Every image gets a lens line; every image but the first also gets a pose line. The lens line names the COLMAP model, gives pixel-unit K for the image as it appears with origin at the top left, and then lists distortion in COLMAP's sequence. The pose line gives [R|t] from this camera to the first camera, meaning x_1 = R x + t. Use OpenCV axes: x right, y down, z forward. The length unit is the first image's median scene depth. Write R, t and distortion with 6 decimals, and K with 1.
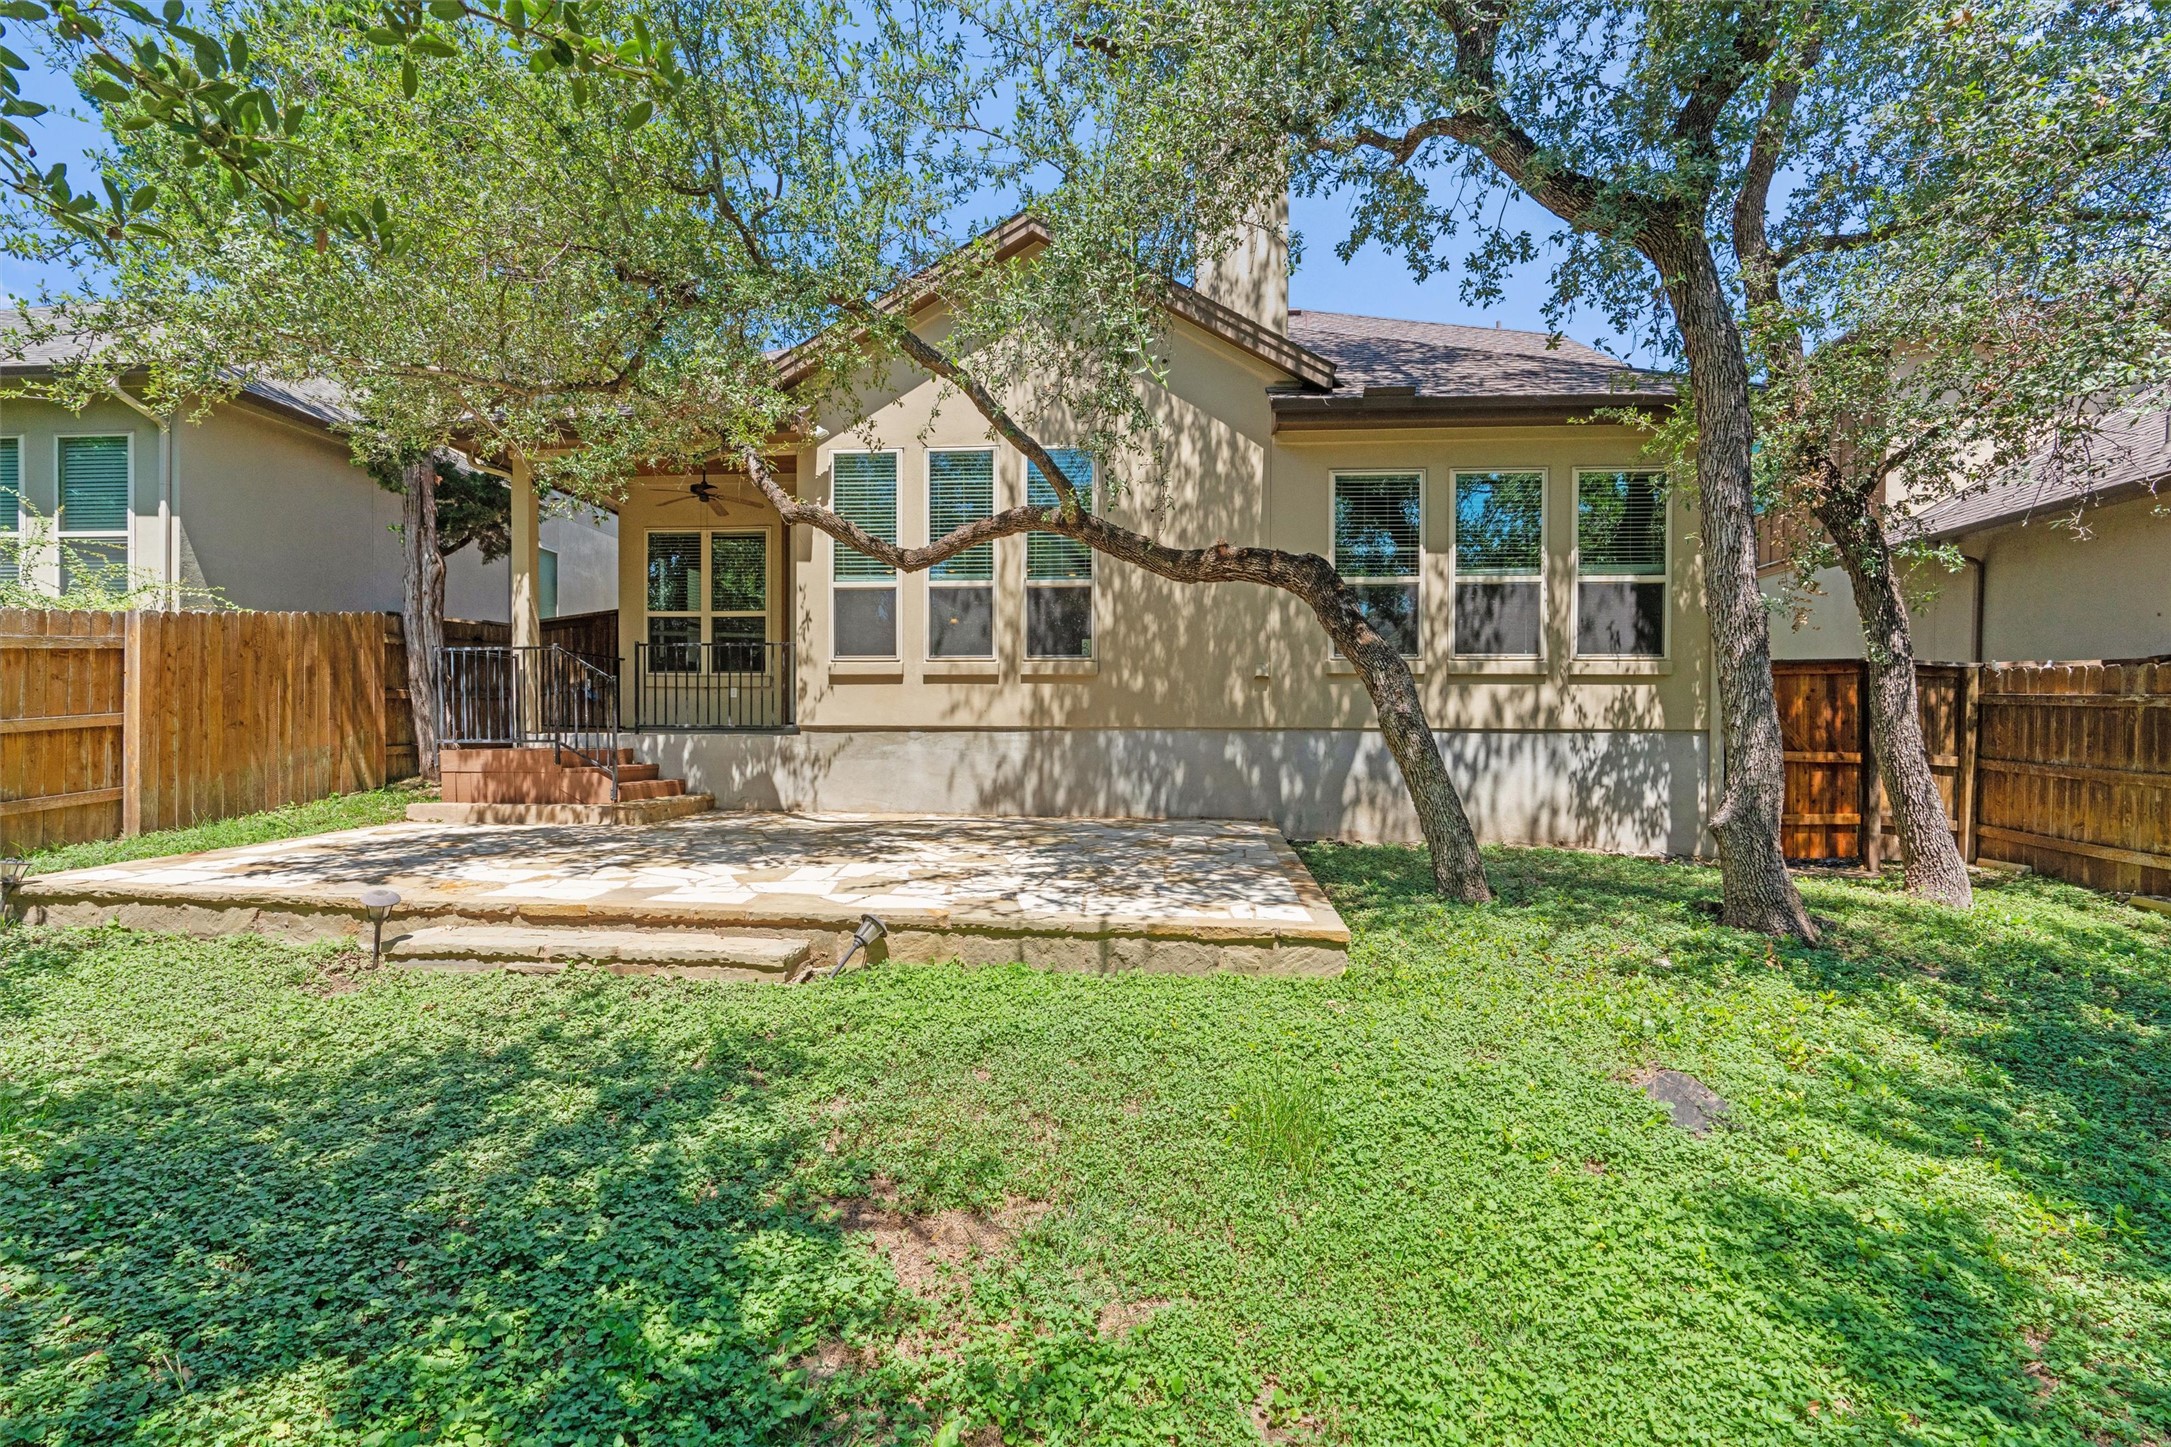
lens RADIAL K [[971.4, 0, 1081.1], [0, 971.4, 732.6], [0, 0, 1]] dist [-0.003506, 0.000441]
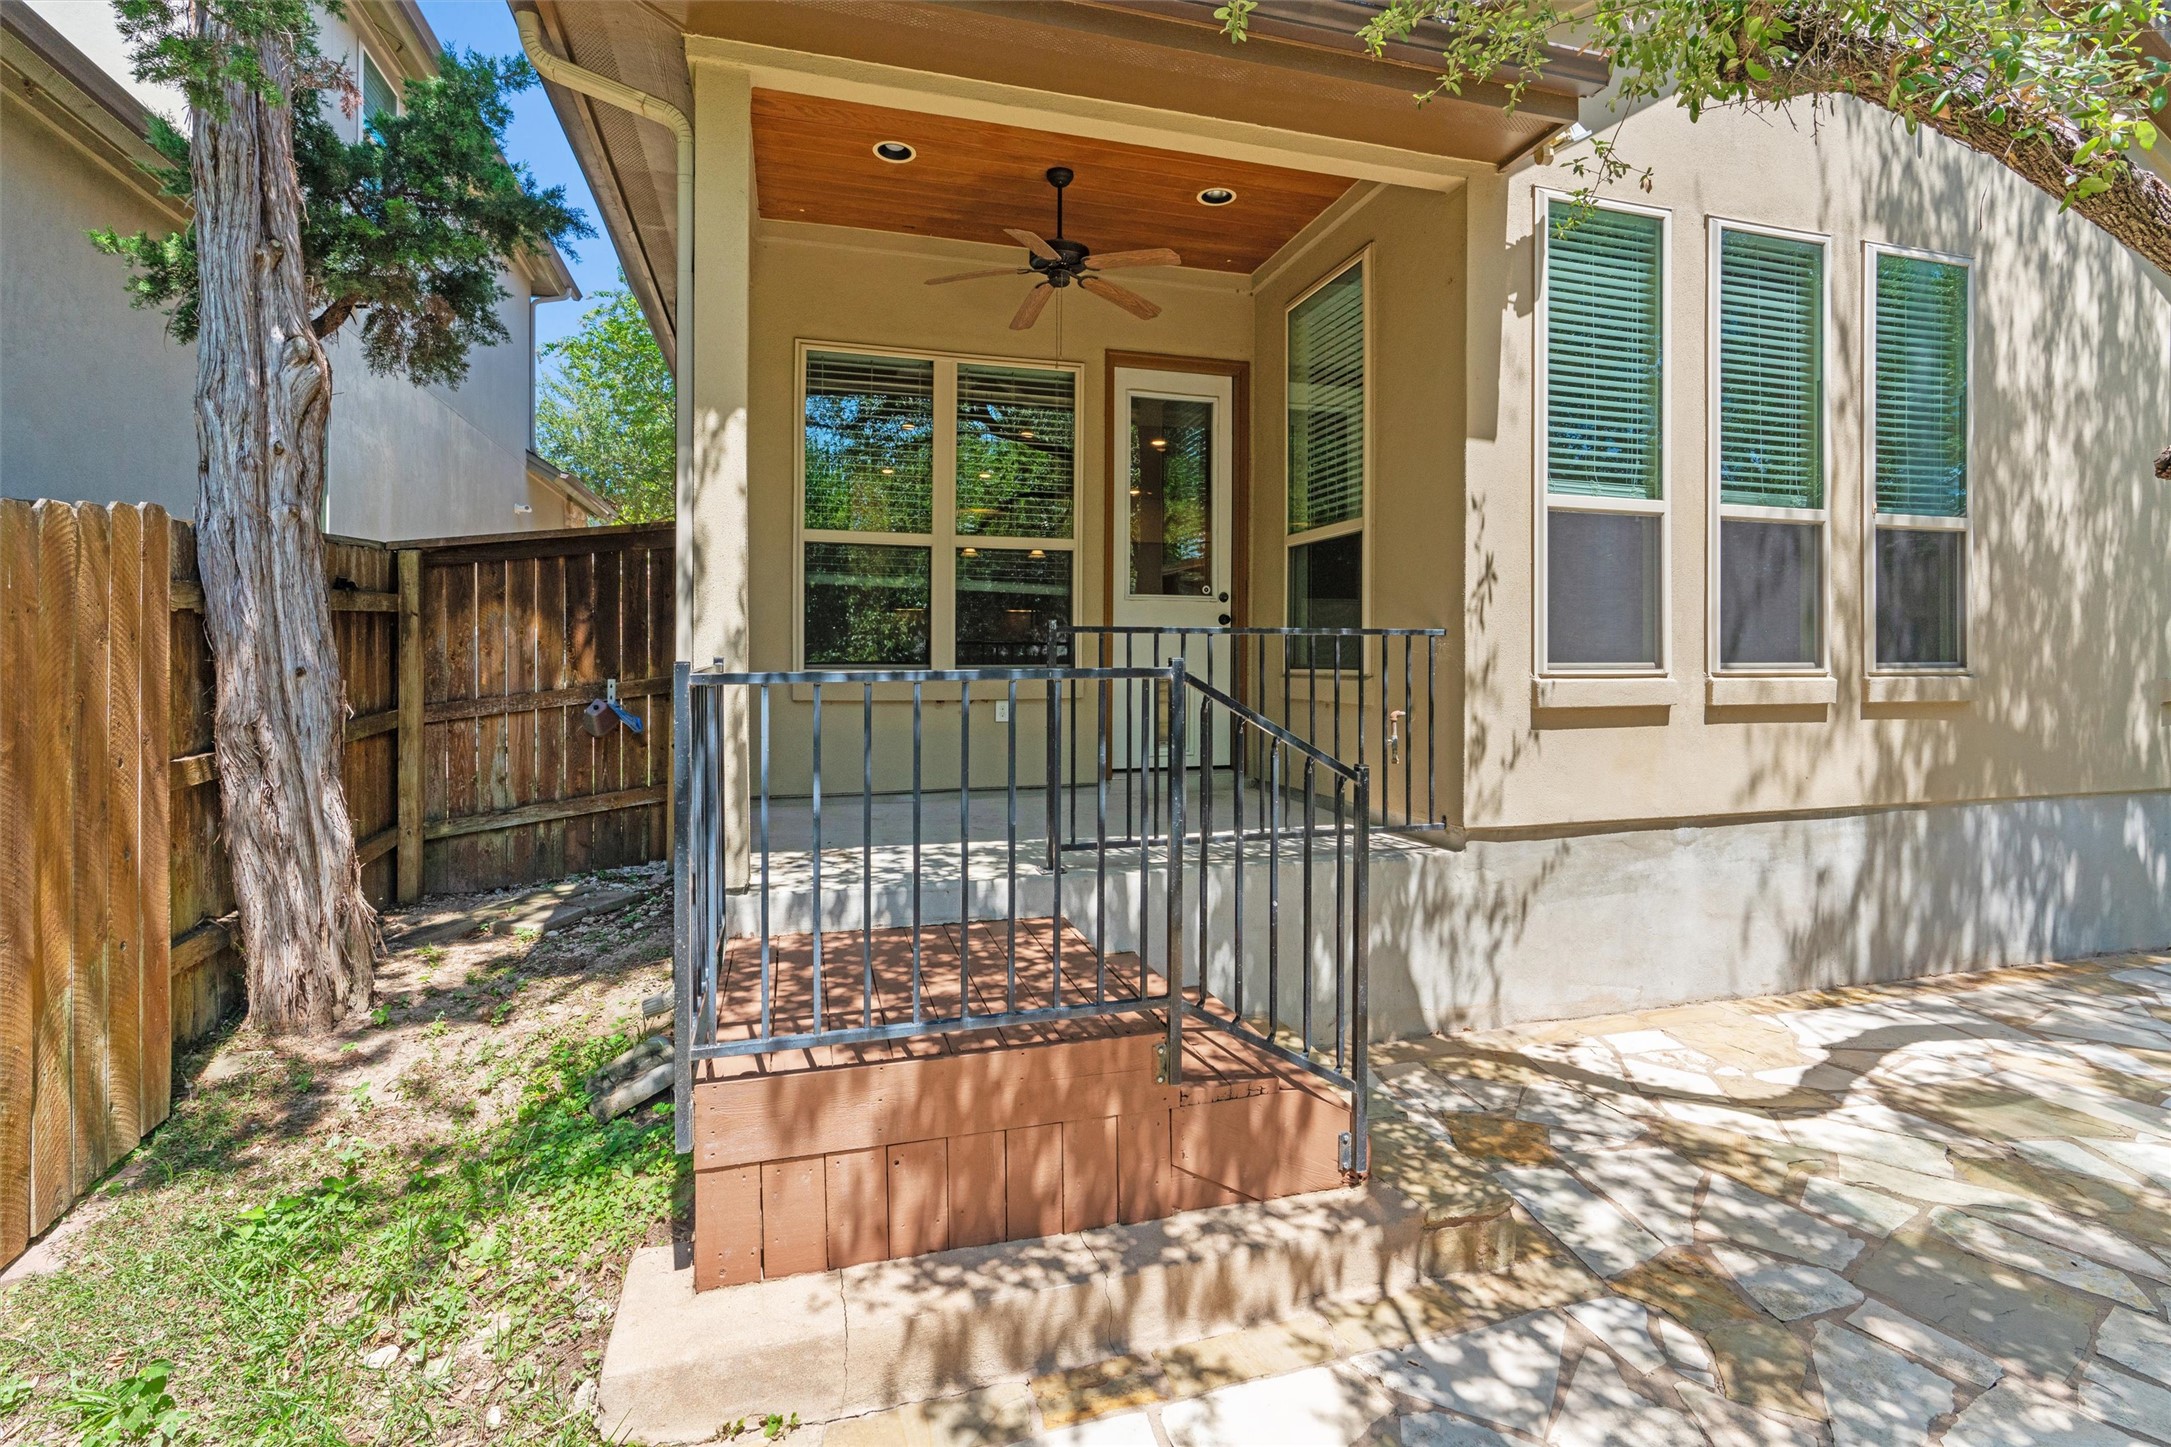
lens RADIAL K [[971.4, 0, 1090.1], [0, 971.4, 655.8], [0, 0, 1]] dist [-0.003506, 0.000441]
pose [[0.932448, -0.003113, 0.361292, -0.605757], [0.004095, 0.999990, -0.001955, -0.083344], [-0.361282, 0.003302, 0.932451, 0.676385]]
